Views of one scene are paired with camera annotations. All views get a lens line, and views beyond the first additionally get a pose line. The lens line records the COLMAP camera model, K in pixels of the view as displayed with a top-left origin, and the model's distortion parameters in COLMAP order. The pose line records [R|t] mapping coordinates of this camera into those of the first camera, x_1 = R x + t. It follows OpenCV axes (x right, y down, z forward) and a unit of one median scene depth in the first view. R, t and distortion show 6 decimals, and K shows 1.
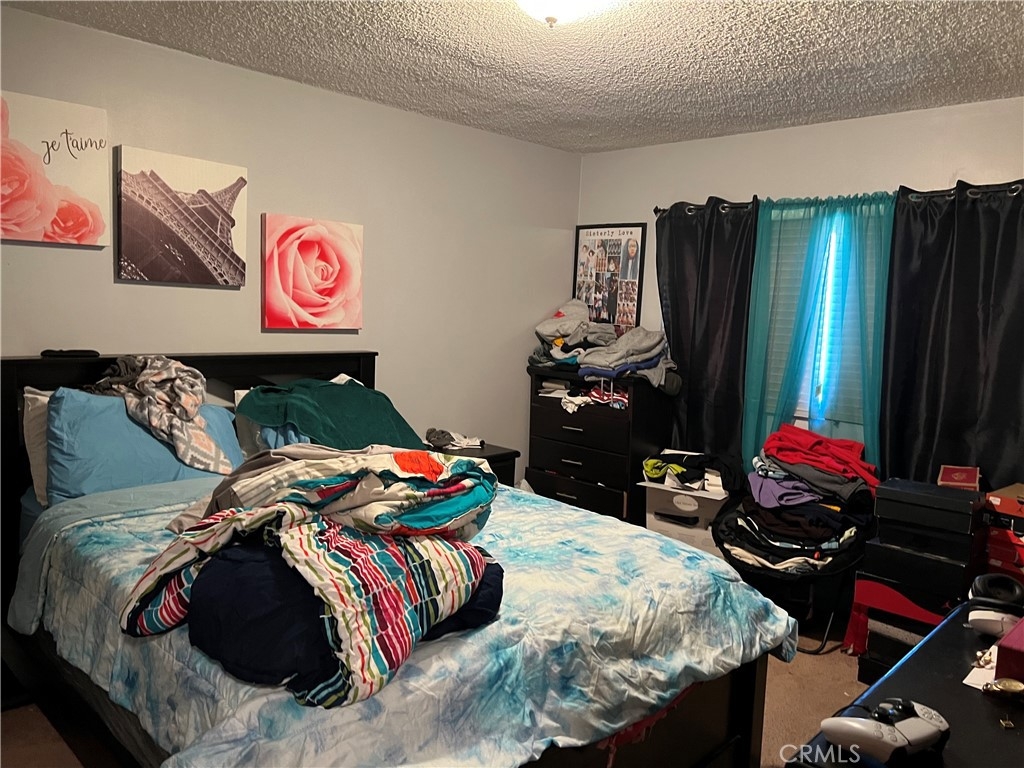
lens RADIAL K [[767.9, 0, 512.0], [0, 767.9, 384.0], [0, 0, 1]] dist [0.000988, 0.002279]
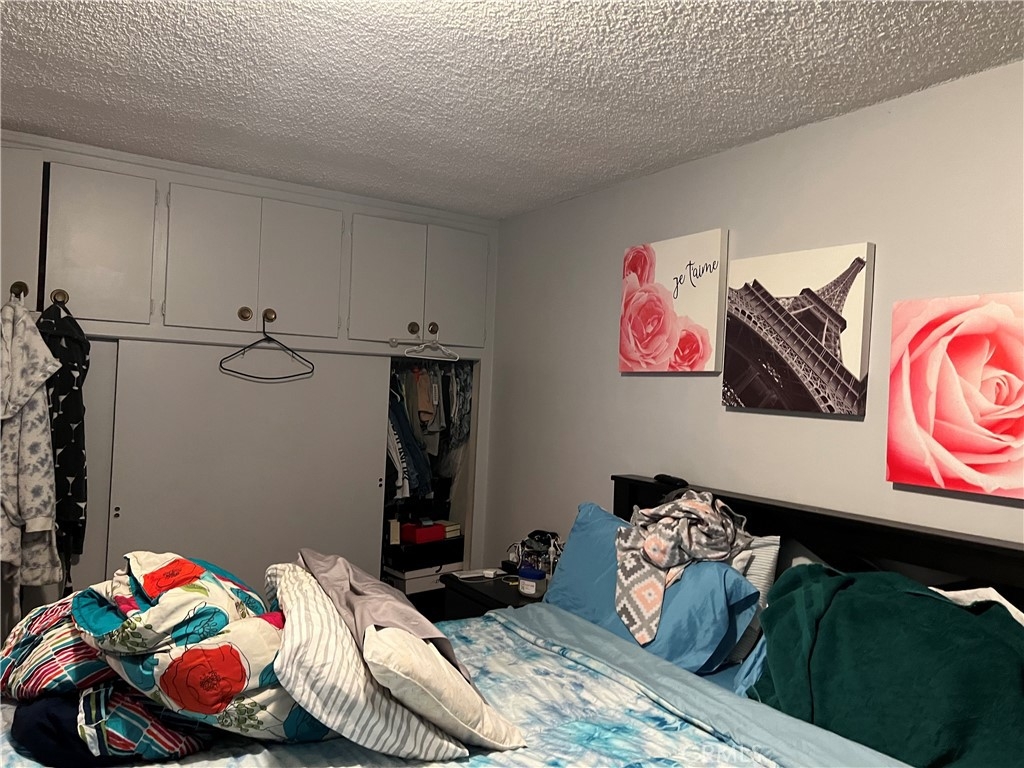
lens RADIAL K [[767.9, 0, 512.0], [0, 767.9, 384.0], [0, 0, 1]] dist [0.000988, 0.002279]
pose [[-0.240681, -0.061406, -0.968660, 0.389639], [-0.156063, 0.987460, -0.023821, -0.093811], [0.957976, 0.145439, -0.247246, 0.901525]]
